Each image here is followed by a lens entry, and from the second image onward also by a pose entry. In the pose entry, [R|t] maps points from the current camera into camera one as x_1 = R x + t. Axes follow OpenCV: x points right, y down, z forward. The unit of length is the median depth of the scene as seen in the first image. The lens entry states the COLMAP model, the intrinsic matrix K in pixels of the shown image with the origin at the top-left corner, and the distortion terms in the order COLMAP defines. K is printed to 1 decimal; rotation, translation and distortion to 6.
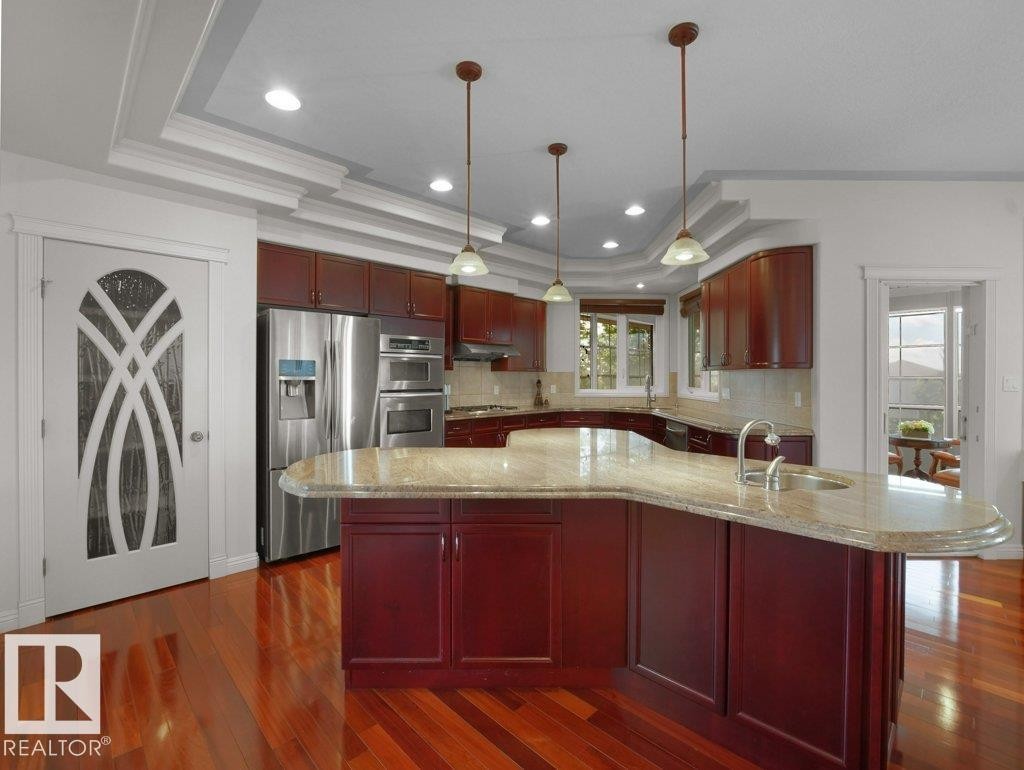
lens RADIAL K [[472.6, 0, 508.0], [0, 472.6, 381.3], [0, 0, 1]] dist [-0.000518, 0.000231]
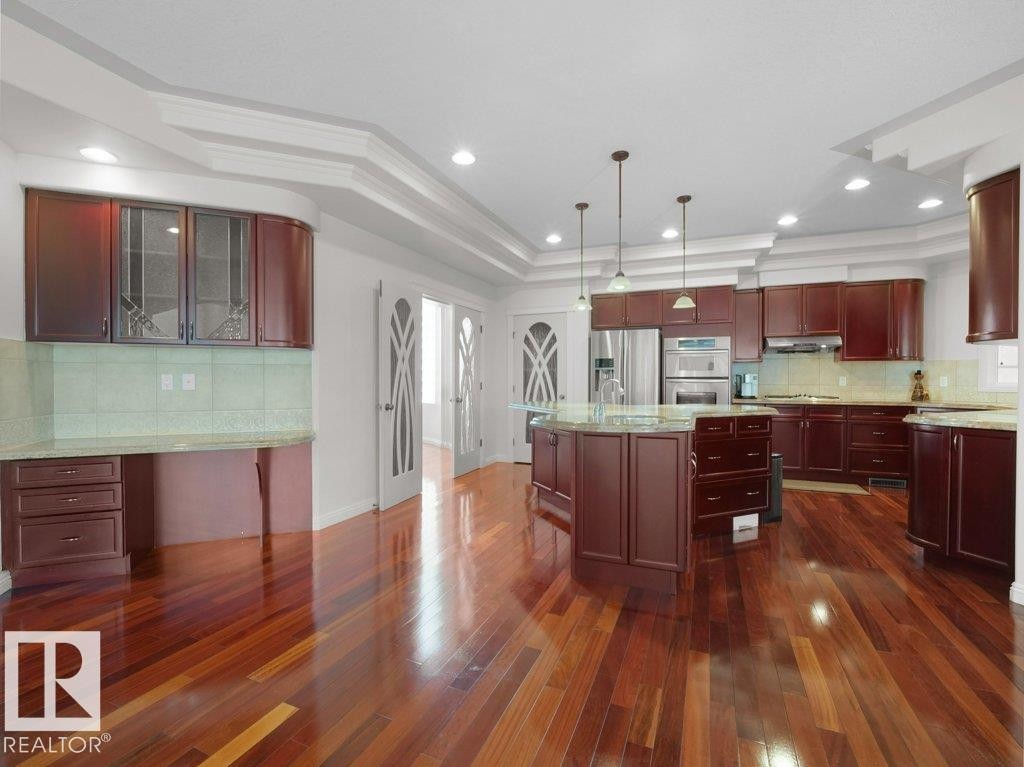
lens RADIAL K [[472.6, 0, 508.0], [0, 472.6, 379.8], [0, 0, 1]] dist [-0.000518, 0.000231]
pose [[0.366271, 0.002476, -0.930505, 1.112531], [-0.011115, 0.999937, -0.001714, 0.043918], [0.930442, 0.010970, 0.366275, 0.008911]]
